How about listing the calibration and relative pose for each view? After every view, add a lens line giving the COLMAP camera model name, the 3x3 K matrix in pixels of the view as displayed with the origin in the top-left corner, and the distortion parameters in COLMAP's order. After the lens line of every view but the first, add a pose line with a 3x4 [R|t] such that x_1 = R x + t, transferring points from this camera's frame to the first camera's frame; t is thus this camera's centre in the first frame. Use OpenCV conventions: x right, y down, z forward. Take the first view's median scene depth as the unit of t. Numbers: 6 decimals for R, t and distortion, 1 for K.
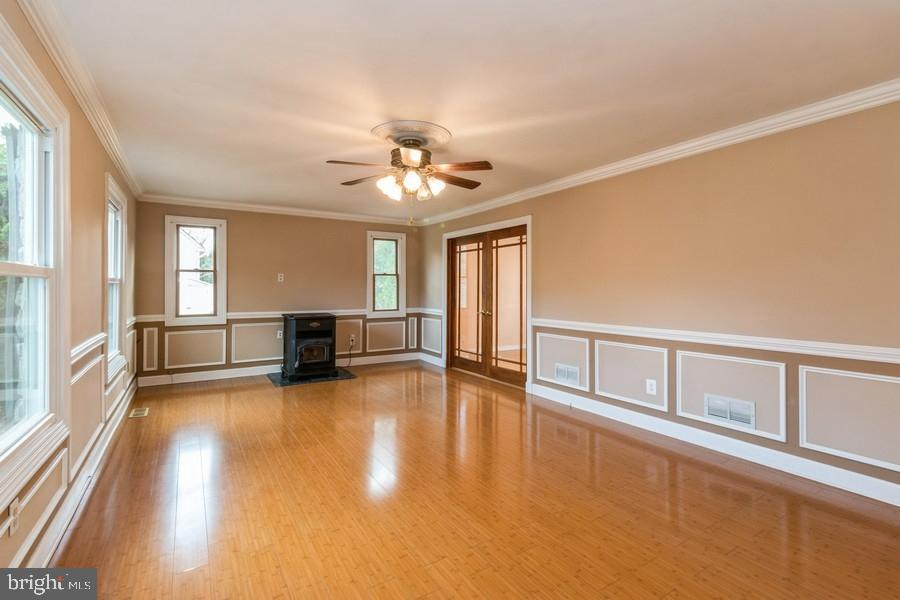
lens RADIAL K [[413.5, 0, 447.9], [0, 413.5, 294.5], [0, 0, 1]] dist [0.000438, -0.000005]
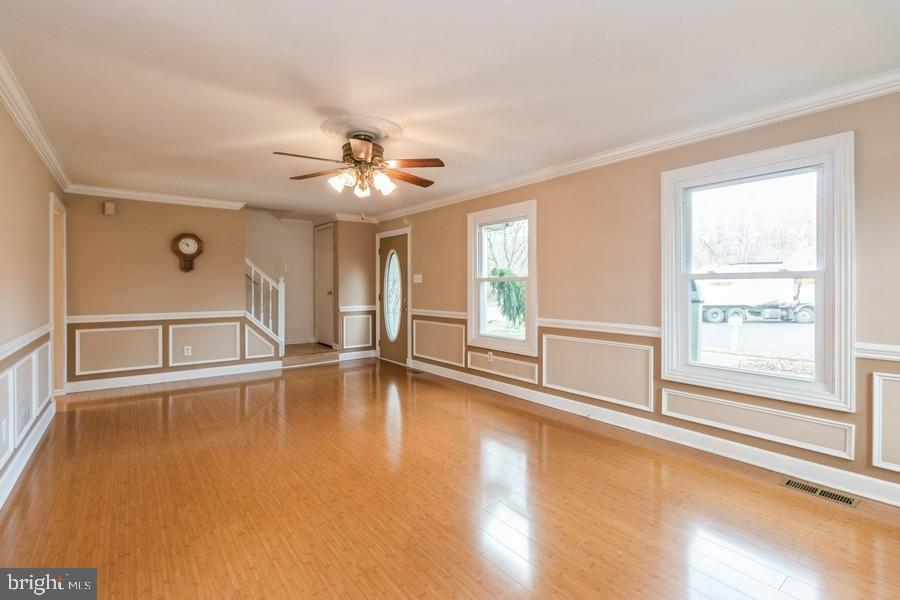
lens RADIAL K [[424.8, 0, 449.8], [0, 424.8, 295.8], [0, 0, 1]] dist [0.000464, 0.000403]
pose [[0.995973, -0.003550, 0.089579, 0.137870], [0.002563, 0.999935, 0.011140, 0.003664], [-0.089612, -0.010865, 0.995917, -0.204892]]
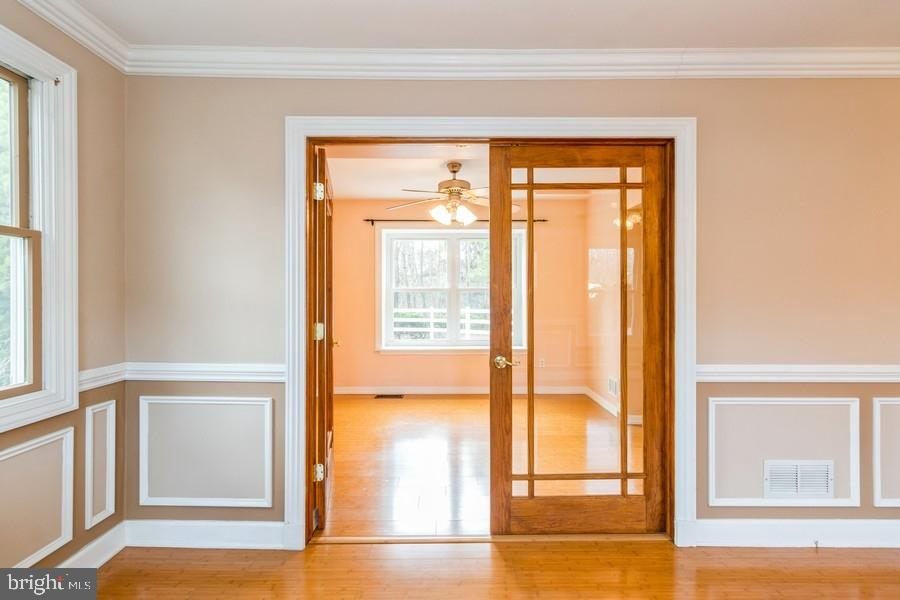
lens RADIAL K [[417.7, 0, 450.0], [0, 417.7, 300.0], [0, 0, 1]] dist [0.003239, 0.000465]
pose [[0.524743, -0.008232, 0.851221, -0.198965], [0.011253, 0.999933, 0.002734, -0.008968], [-0.851186, 0.008144, 0.524800, 0.682384]]
